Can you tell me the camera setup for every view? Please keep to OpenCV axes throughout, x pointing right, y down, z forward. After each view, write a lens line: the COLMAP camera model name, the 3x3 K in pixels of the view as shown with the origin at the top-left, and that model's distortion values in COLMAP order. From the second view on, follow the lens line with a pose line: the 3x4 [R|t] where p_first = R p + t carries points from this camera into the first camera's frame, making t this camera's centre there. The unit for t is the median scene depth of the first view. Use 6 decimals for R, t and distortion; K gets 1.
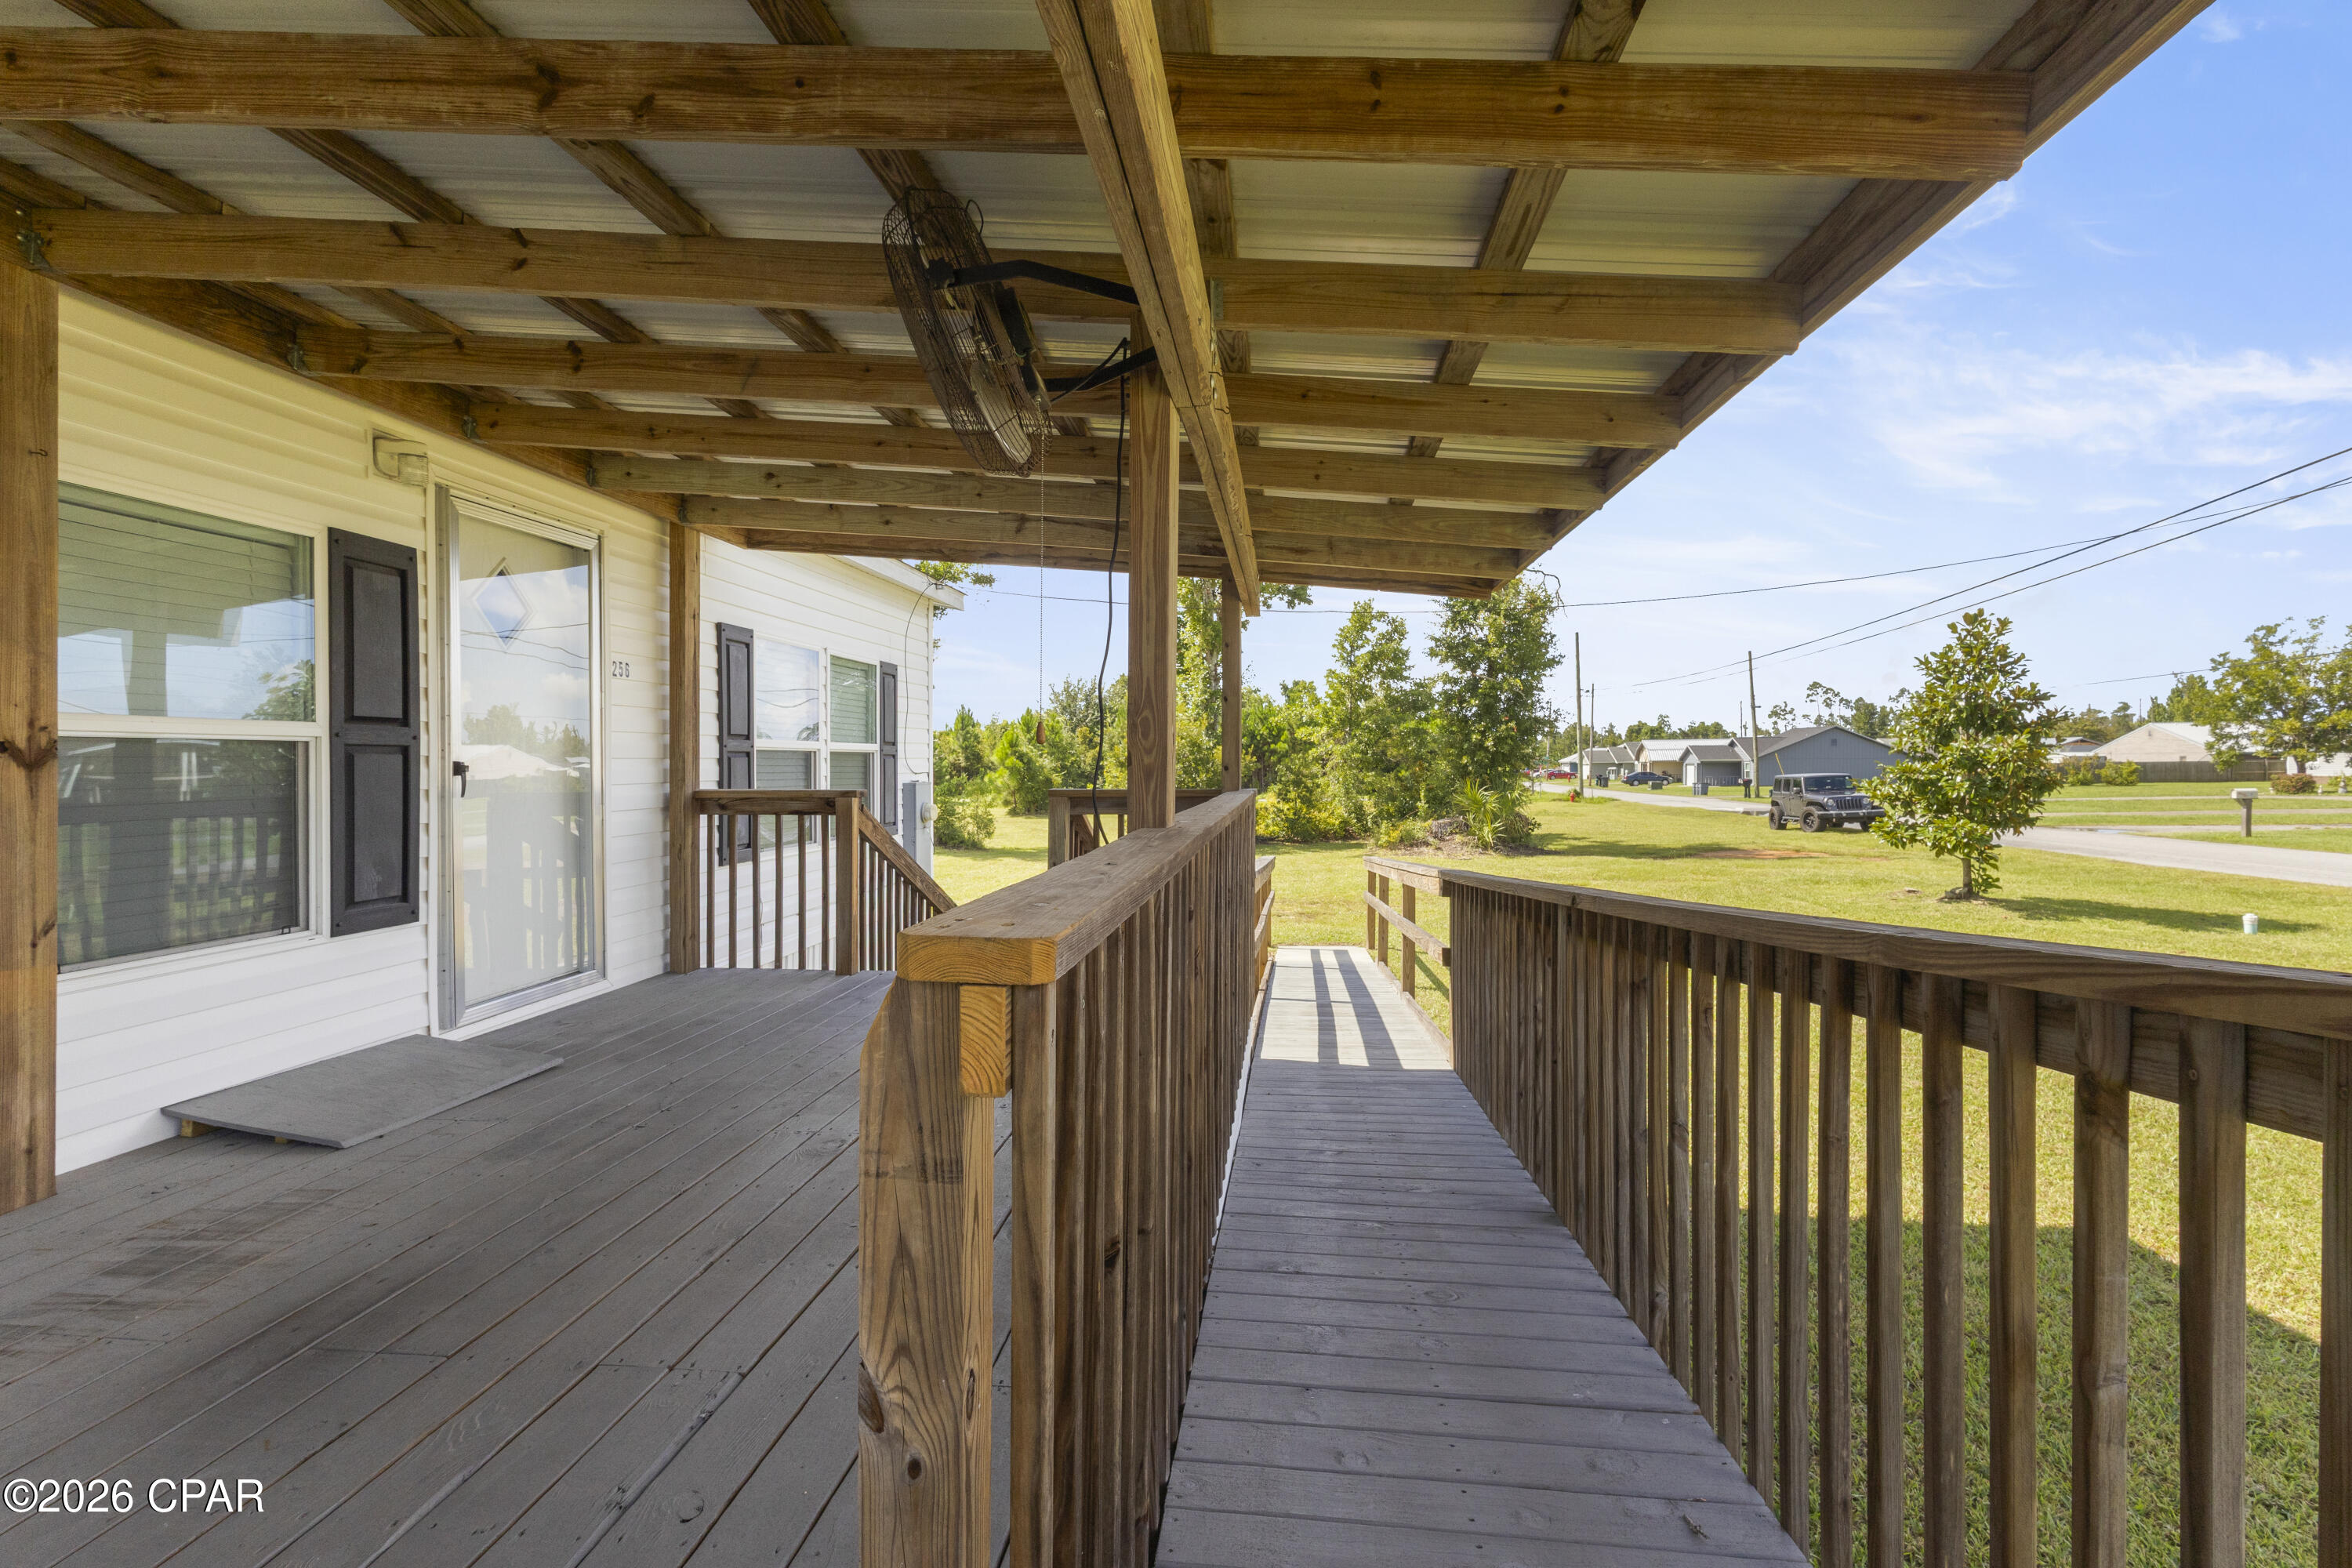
lens RADIAL K [[1088.9, 0, 1167.0], [0, 1088.9, 754.5], [0, 0, 1]] dist [0.000731, 0.000760]
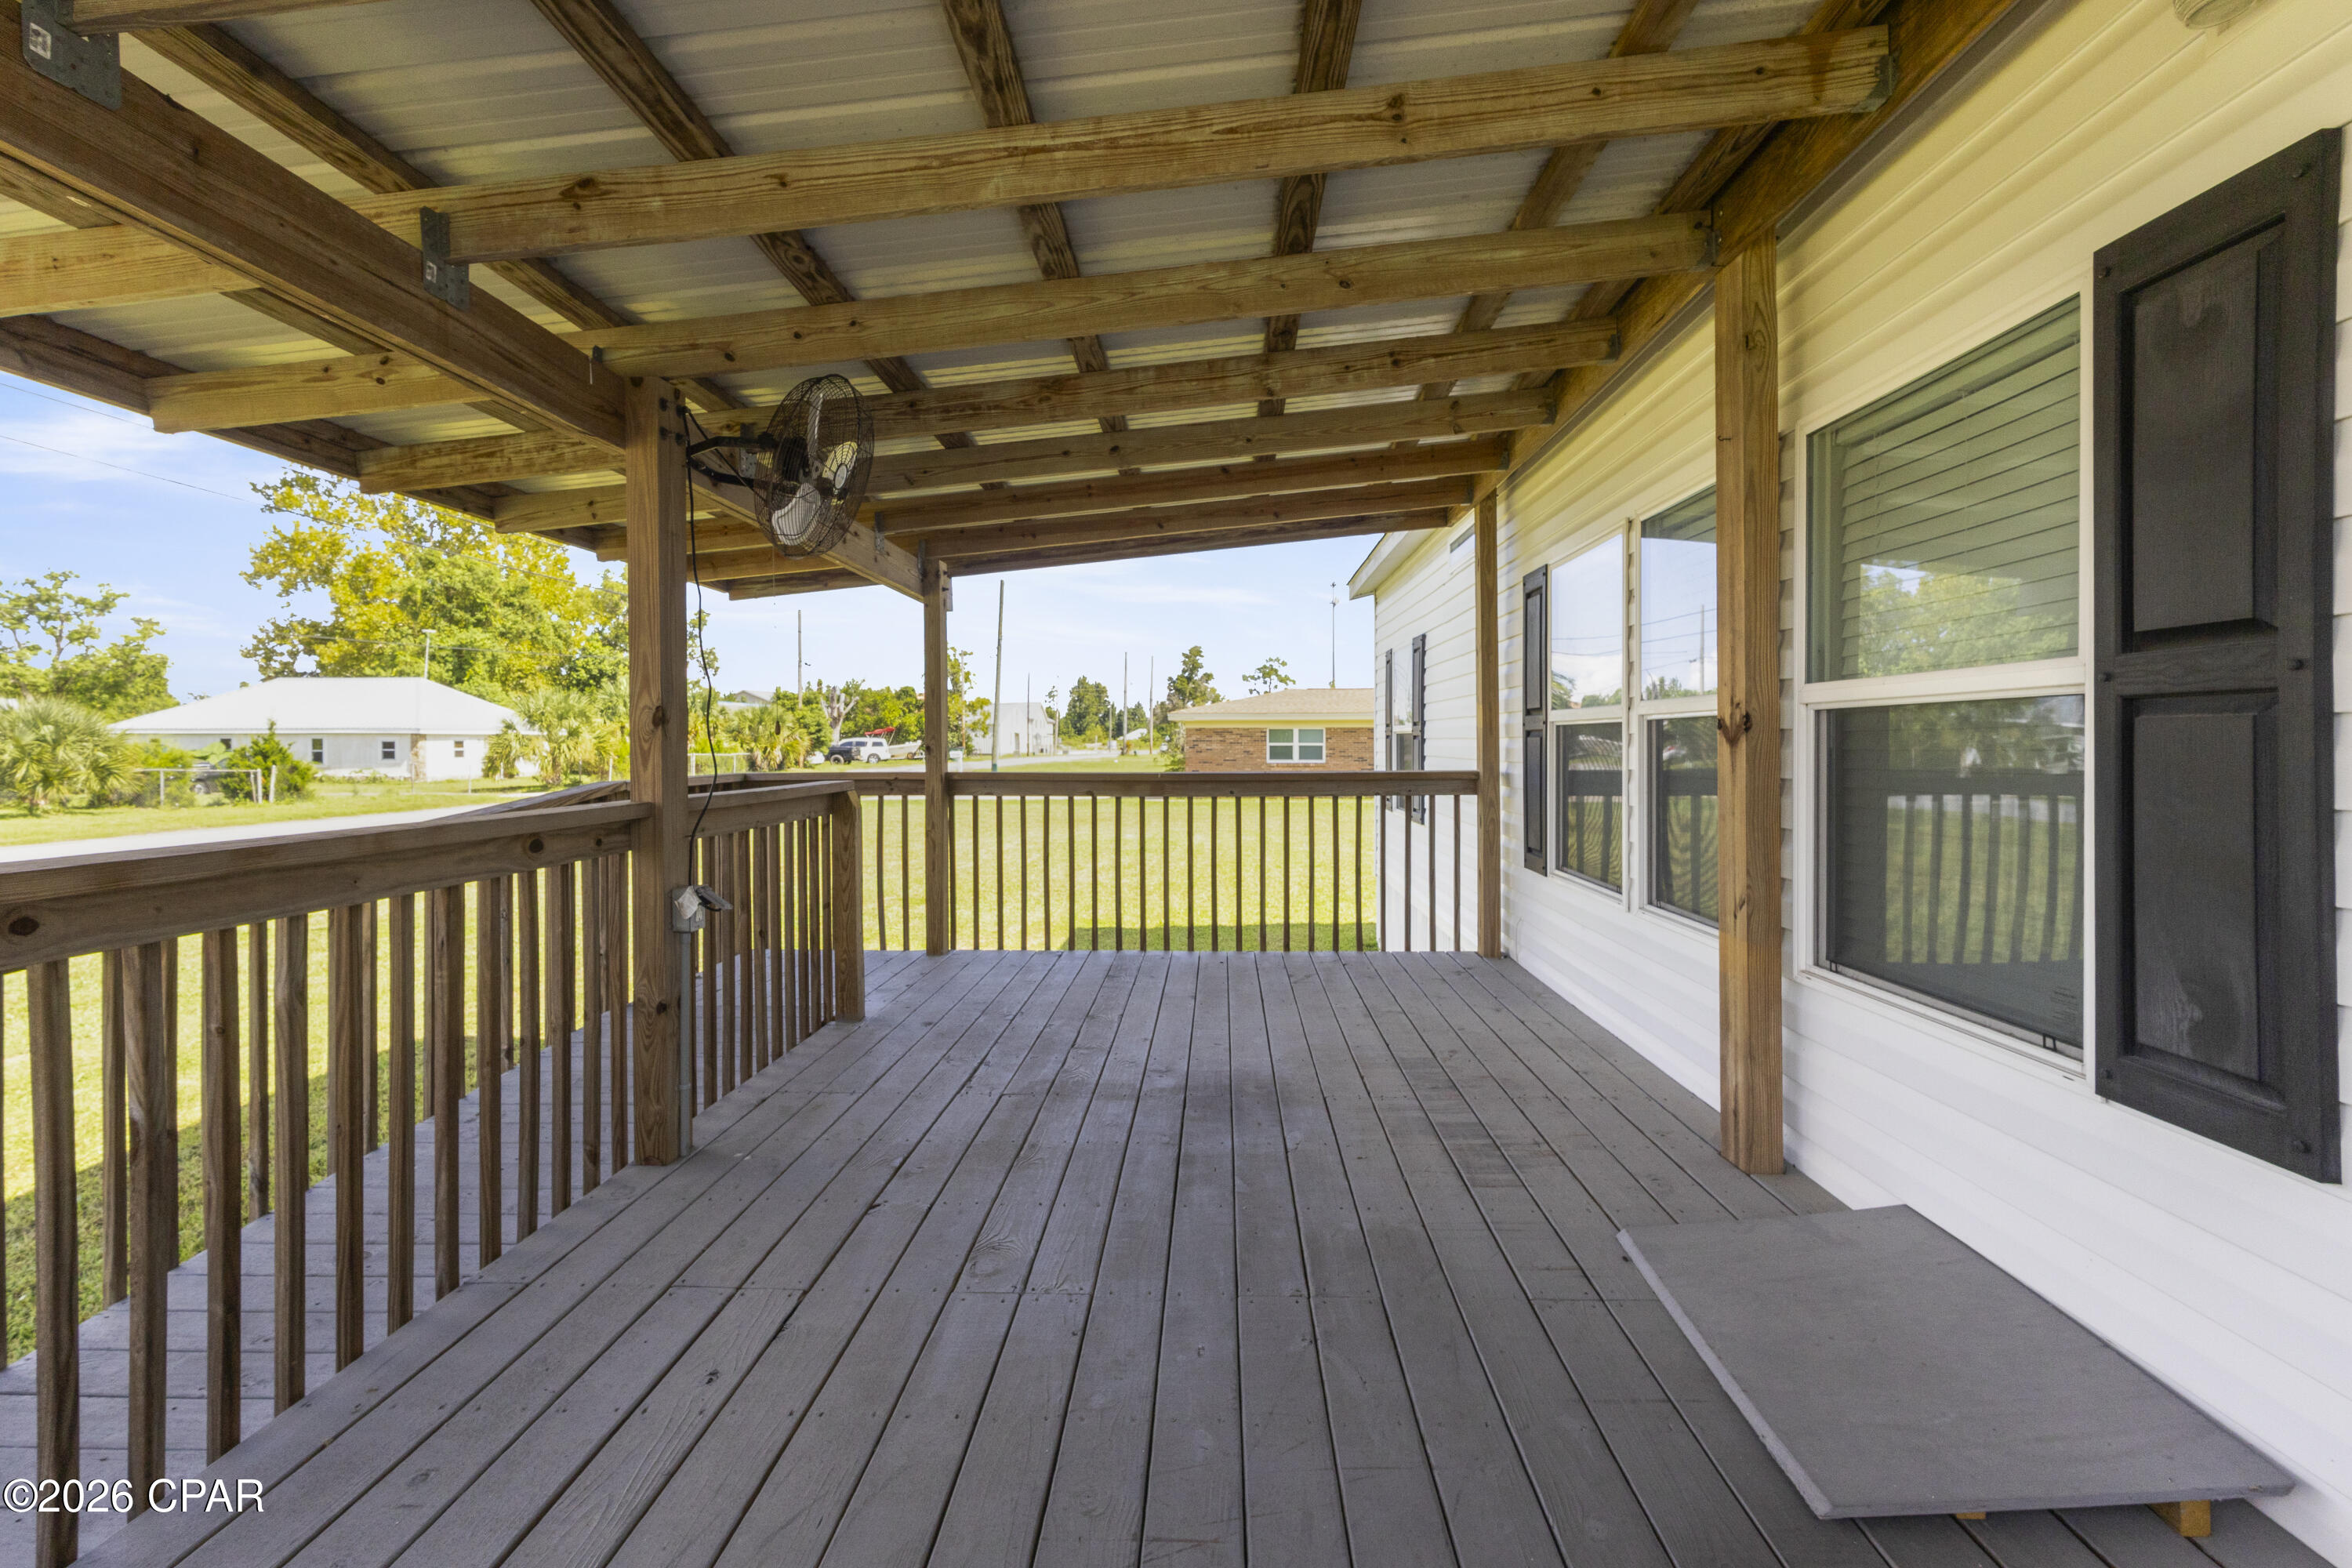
lens RADIAL K [[1088.9, 0, 1167.0], [0, 1088.9, 754.5], [0, 0, 1]] dist [0.000731, 0.000760]
pose [[-0.997431, 0.003663, -0.071541, -0.318559], [0.002981, 0.999949, 0.009628, 0.009955], [0.071573, 0.009390, -0.997391, 1.455413]]
